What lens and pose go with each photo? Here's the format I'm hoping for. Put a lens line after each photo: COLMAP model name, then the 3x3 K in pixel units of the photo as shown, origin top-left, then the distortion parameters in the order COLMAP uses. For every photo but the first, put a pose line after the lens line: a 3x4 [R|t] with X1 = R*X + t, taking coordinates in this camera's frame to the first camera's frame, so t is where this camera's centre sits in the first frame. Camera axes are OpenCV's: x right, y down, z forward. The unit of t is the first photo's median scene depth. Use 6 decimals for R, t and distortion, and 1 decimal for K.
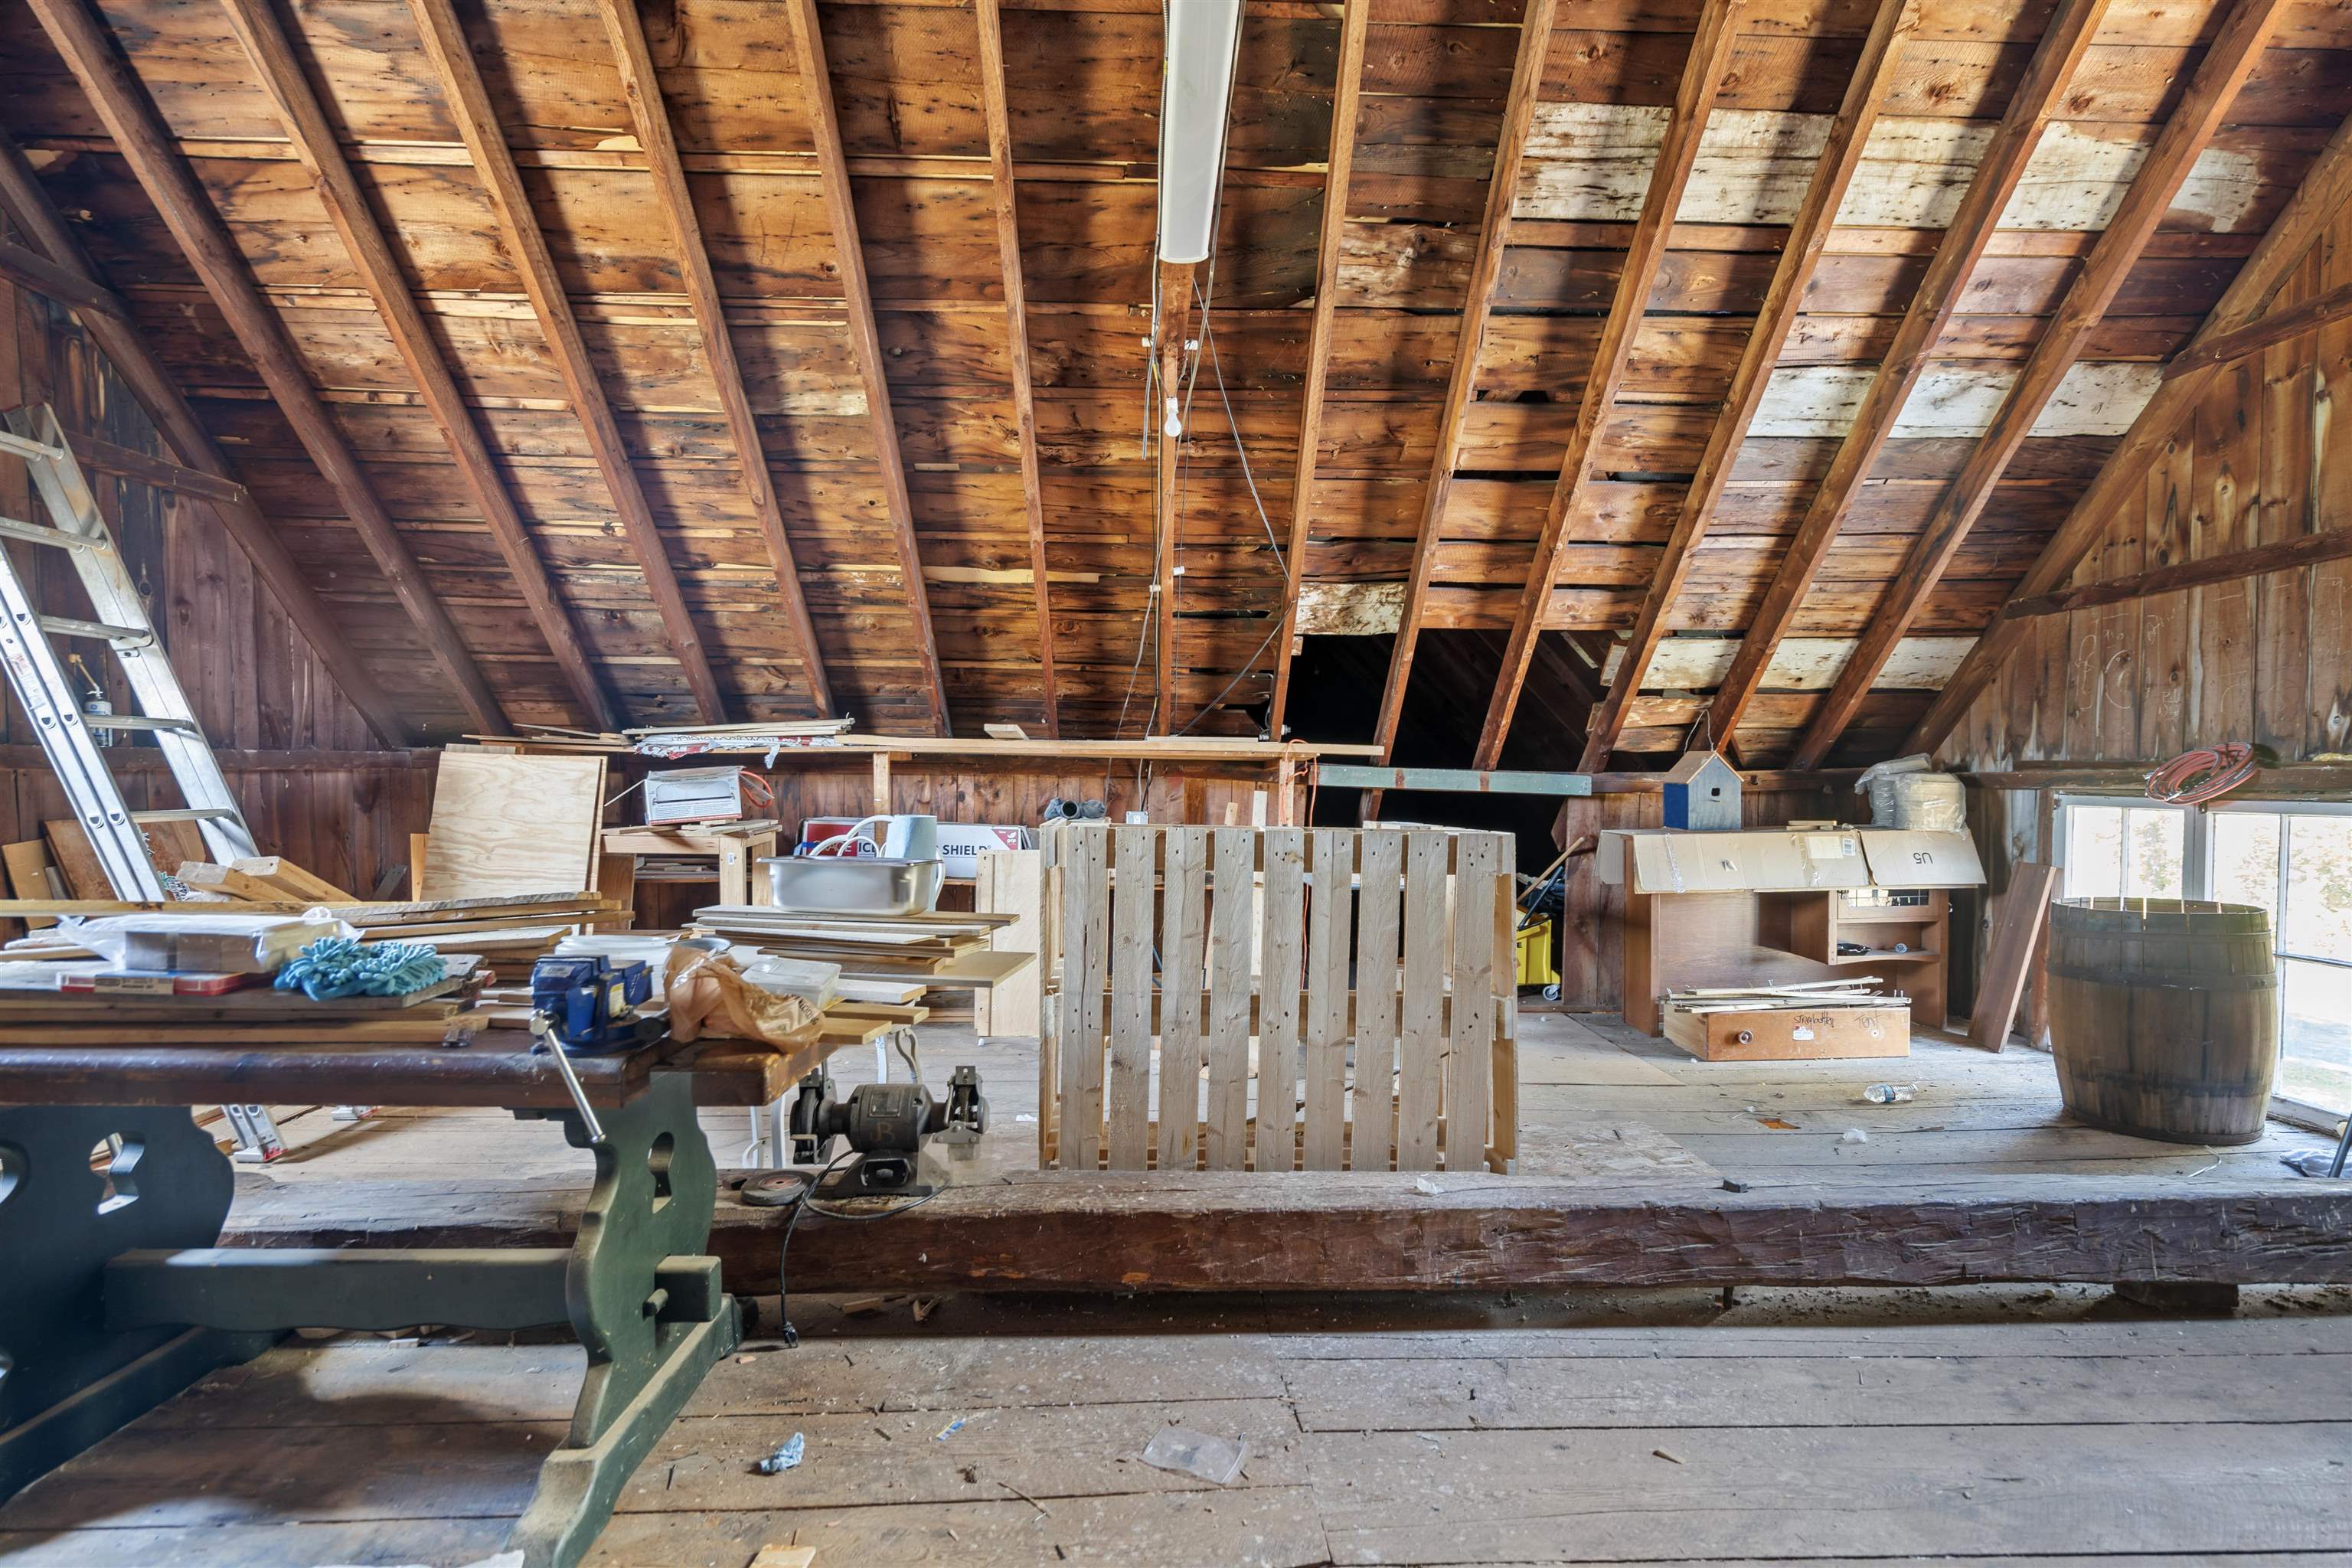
lens RADIAL K [[1052.2, 0, 1176.0], [0, 1052.2, 784.0], [0, 0, 1]] dist [-0.000297, 0.000341]
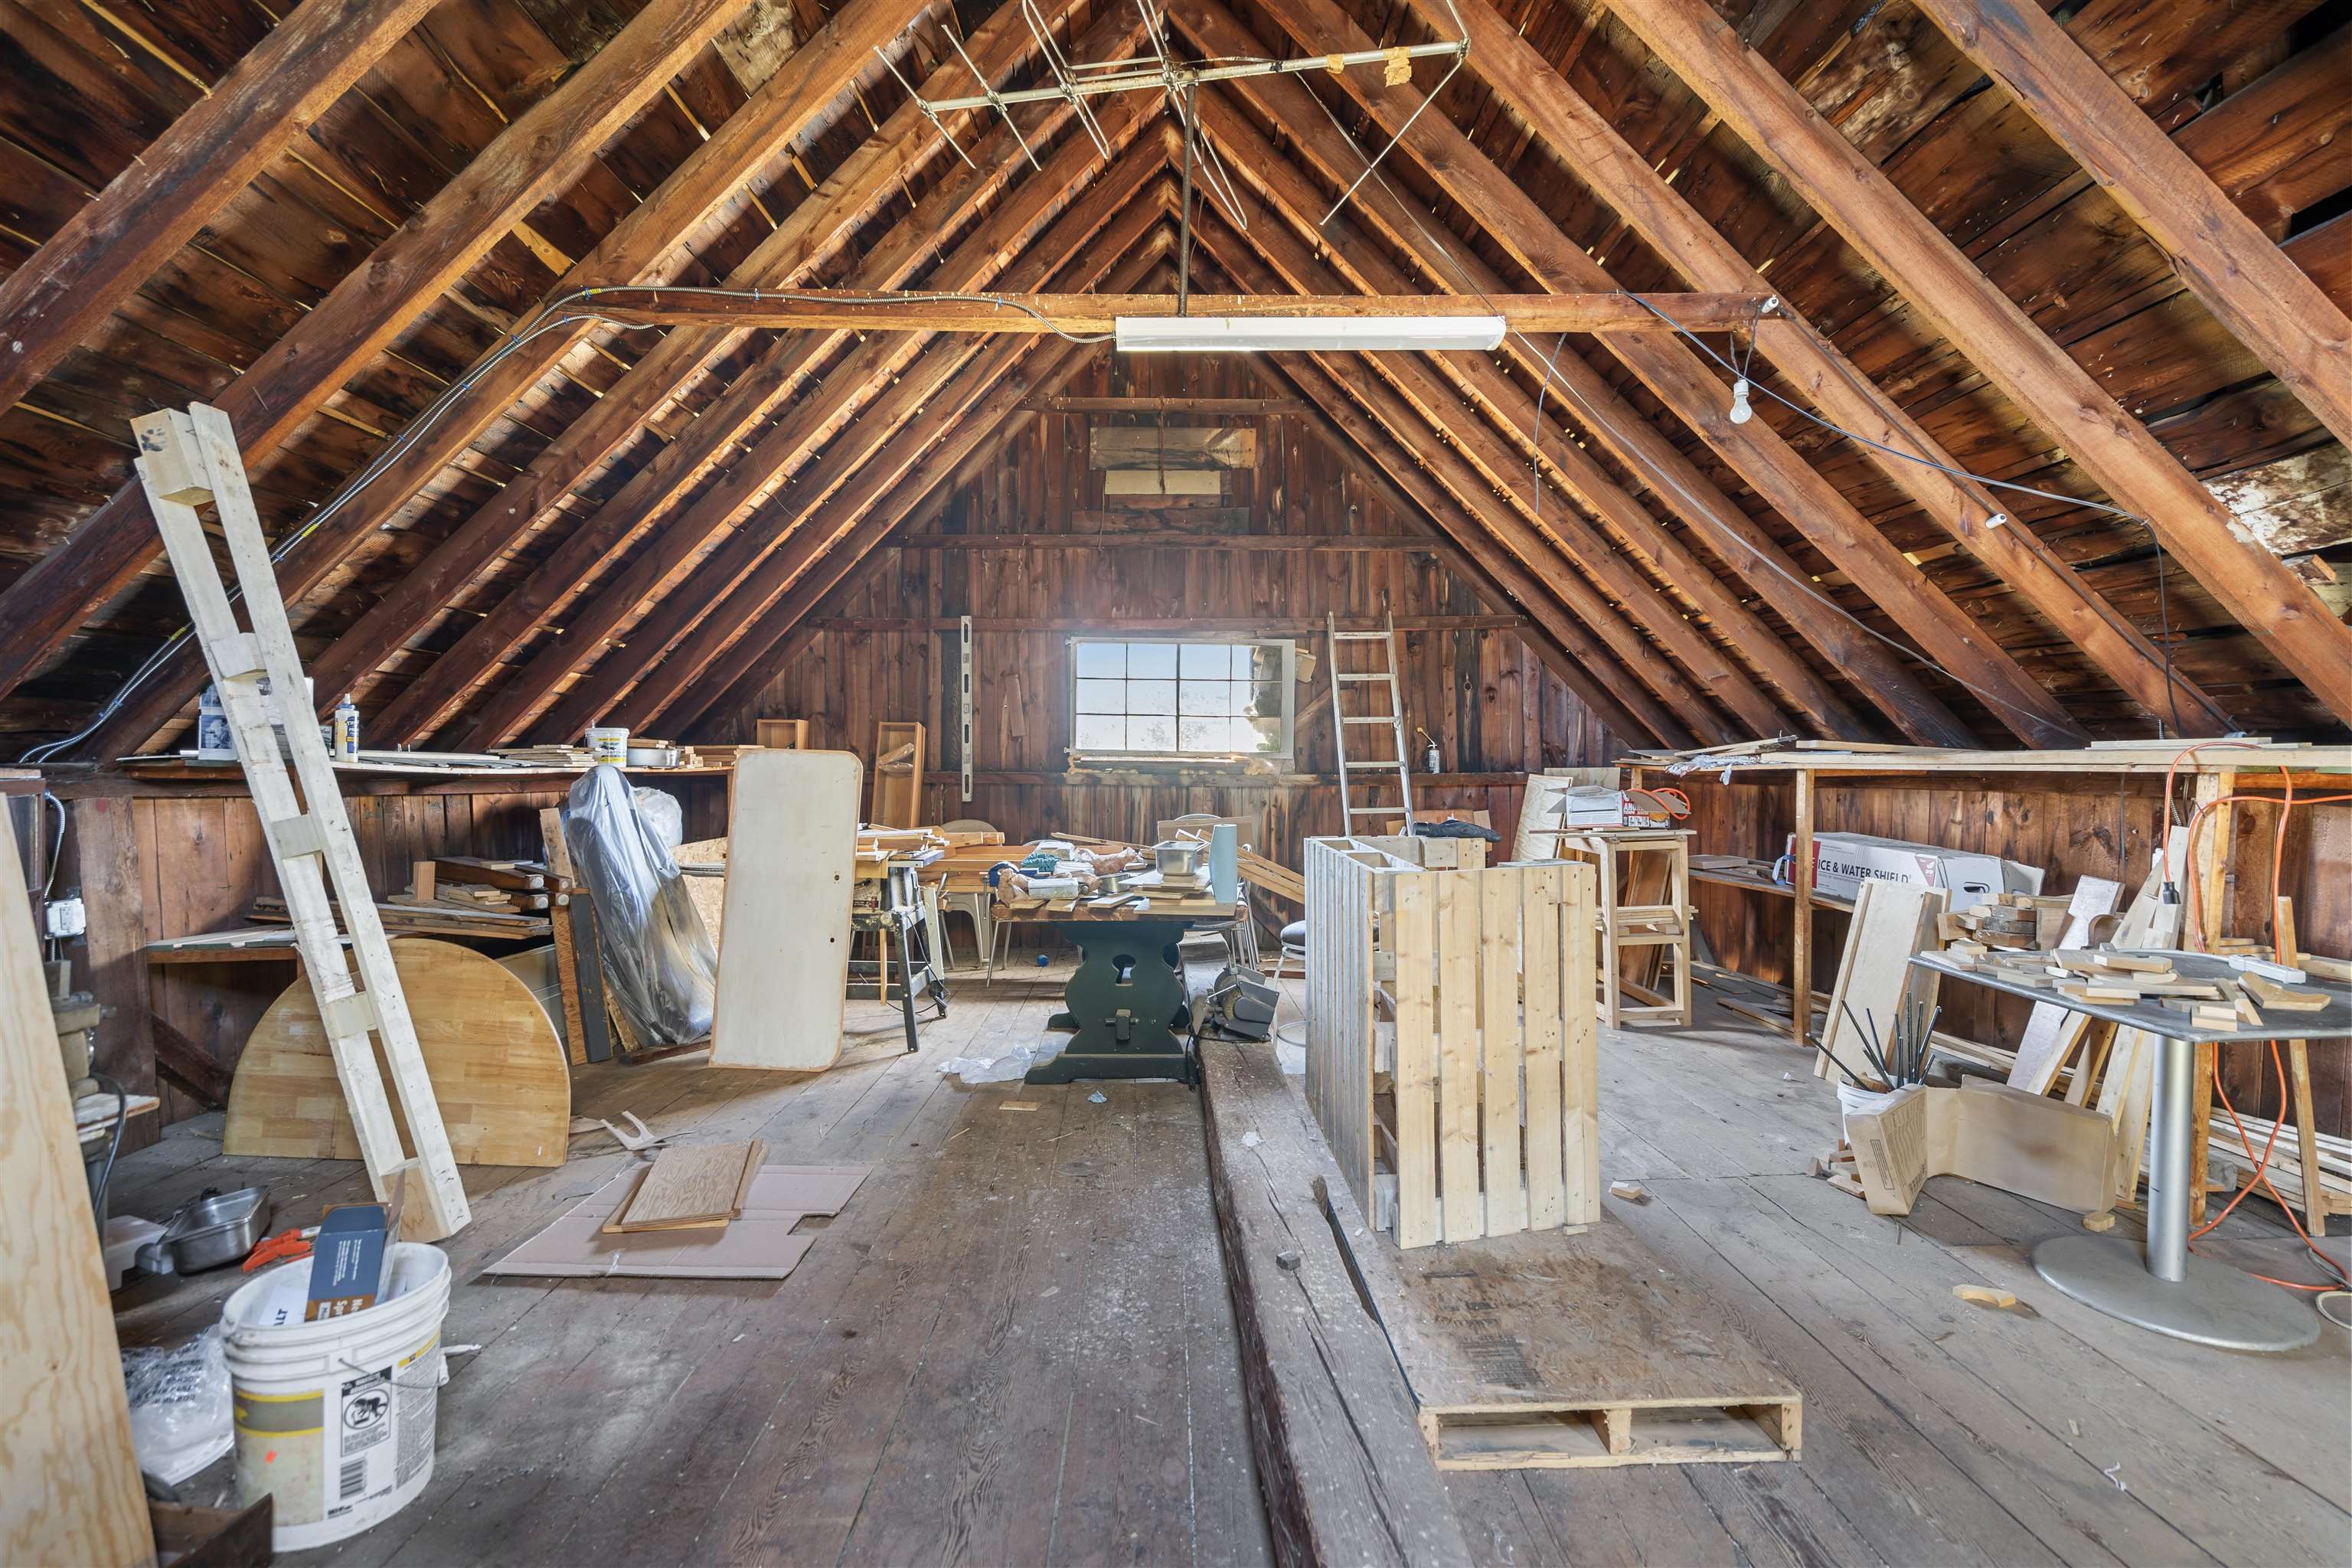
lens RADIAL K [[1052.2, 0, 1176.0], [0, 1052.2, 784.0], [0, 0, 1]] dist [-0.000297, 0.000341]
pose [[-0.013110, 0.007390, -0.999887, 0.718390], [0.001351, 0.999972, 0.007373, -0.024142], [0.999913, -0.001255, -0.013120, 0.422045]]
